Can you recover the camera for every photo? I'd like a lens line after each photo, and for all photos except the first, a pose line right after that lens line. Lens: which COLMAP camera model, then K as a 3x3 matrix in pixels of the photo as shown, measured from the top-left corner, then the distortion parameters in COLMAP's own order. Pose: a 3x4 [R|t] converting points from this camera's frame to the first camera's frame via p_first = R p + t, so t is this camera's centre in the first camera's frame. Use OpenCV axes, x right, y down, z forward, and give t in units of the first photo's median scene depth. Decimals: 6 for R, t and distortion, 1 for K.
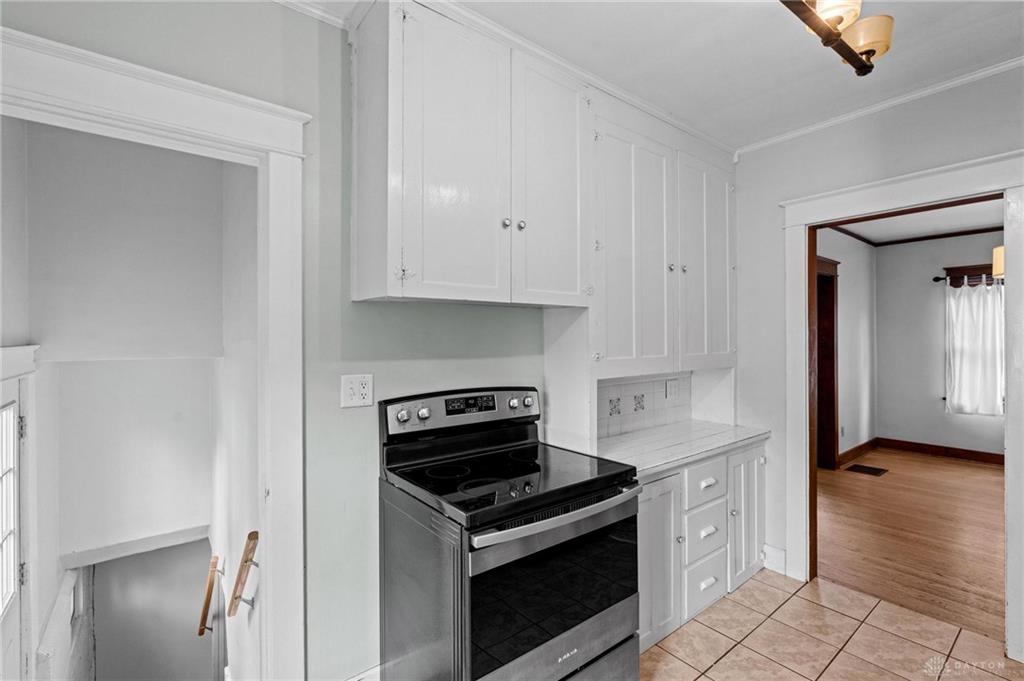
lens RADIAL K [[461.2, 0, 511.3], [0, 461.2, 340.1], [0, 0, 1]] dist [-0.000444, -0.000070]
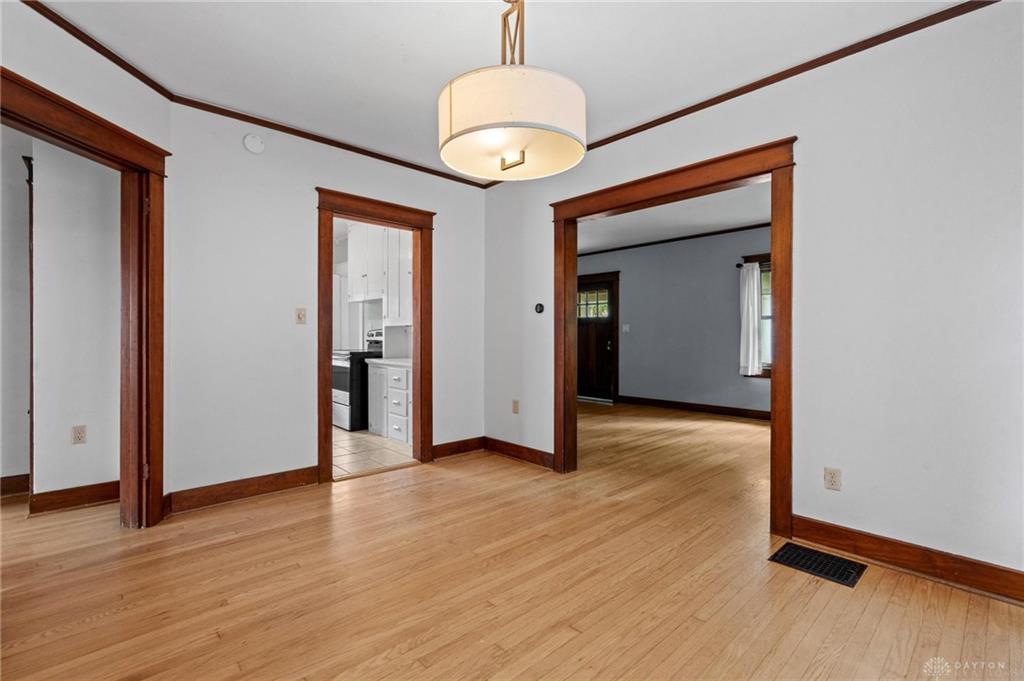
lens RADIAL K [[461.2, 0, 514.7], [0, 461.2, 339.7], [0, 0, 1]] dist [-0.000444, -0.000070]
pose [[0.071818, 0.010601, -0.997361, 2.070433], [-0.007182, 0.999923, 0.010111, 0.094972], [0.997392, 0.006437, 0.071888, 1.142525]]
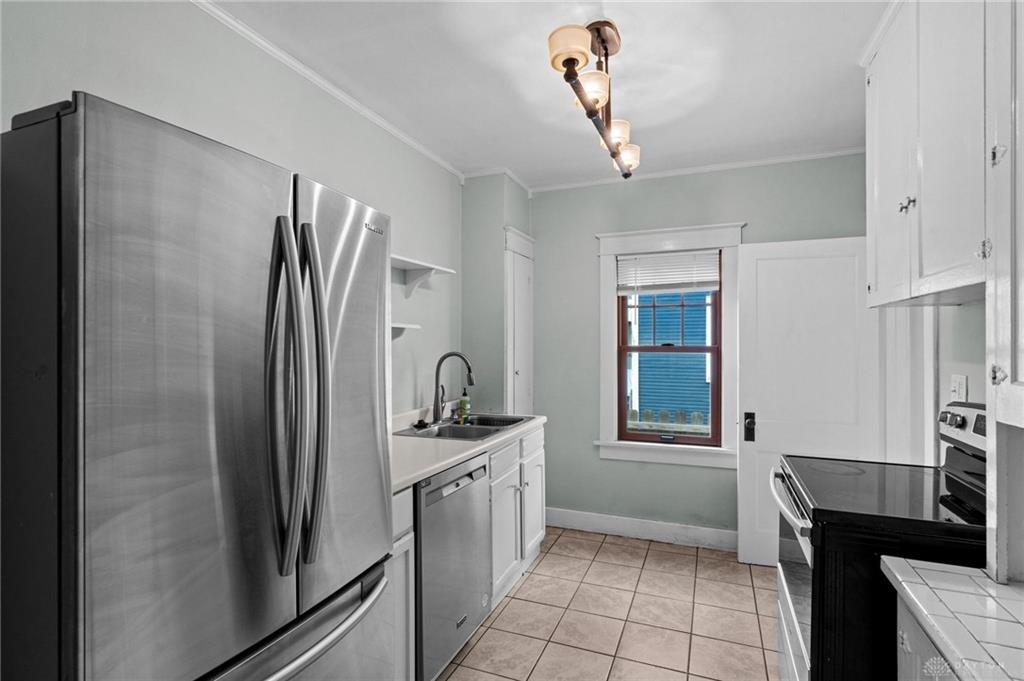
lens RADIAL K [[502.5, 0, 509.7], [0, 502.5, 342.7], [0, 0, 1]] dist [-0.002228, 0.002962]
pose [[-0.871825, 0.001174, -0.489815, 0.690478], [-0.000206, 0.999996, 0.002764, -0.002547], [0.489817, 0.002511, -0.871822, 0.908813]]
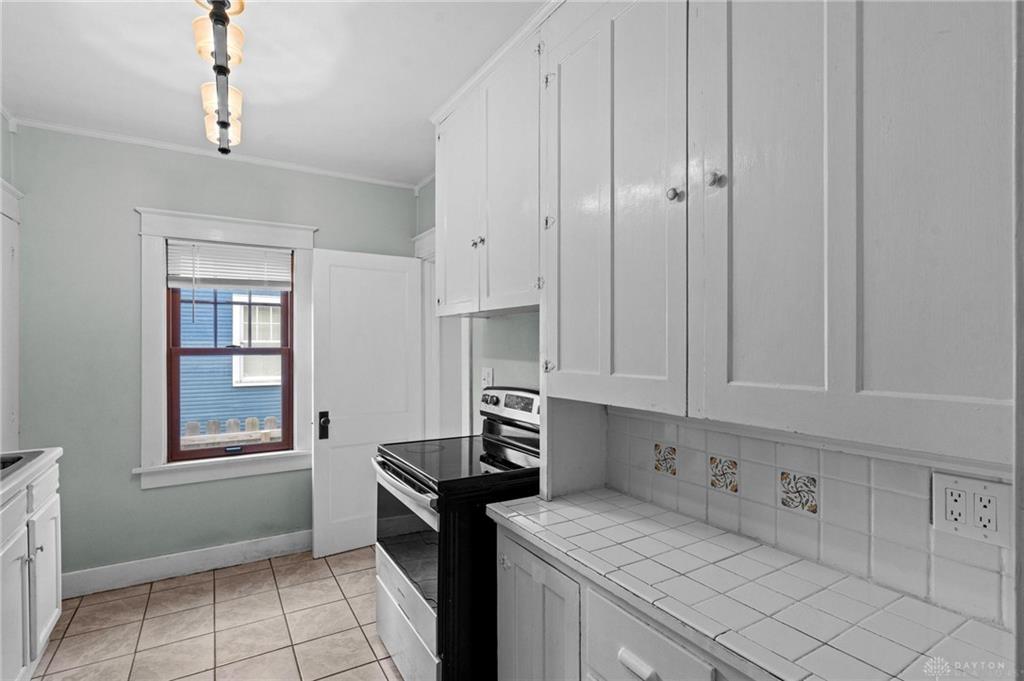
lens RADIAL K [[502.5, 0, 512.6], [0, 502.5, 345.4], [0, 0, 1]] dist [-0.002228, 0.002962]
pose [[-0.130166, 0.002380, -0.991489, 0.772254], [-0.004218, 0.999987, 0.002954, -0.002576], [0.991483, 0.004567, -0.130154, 0.783553]]
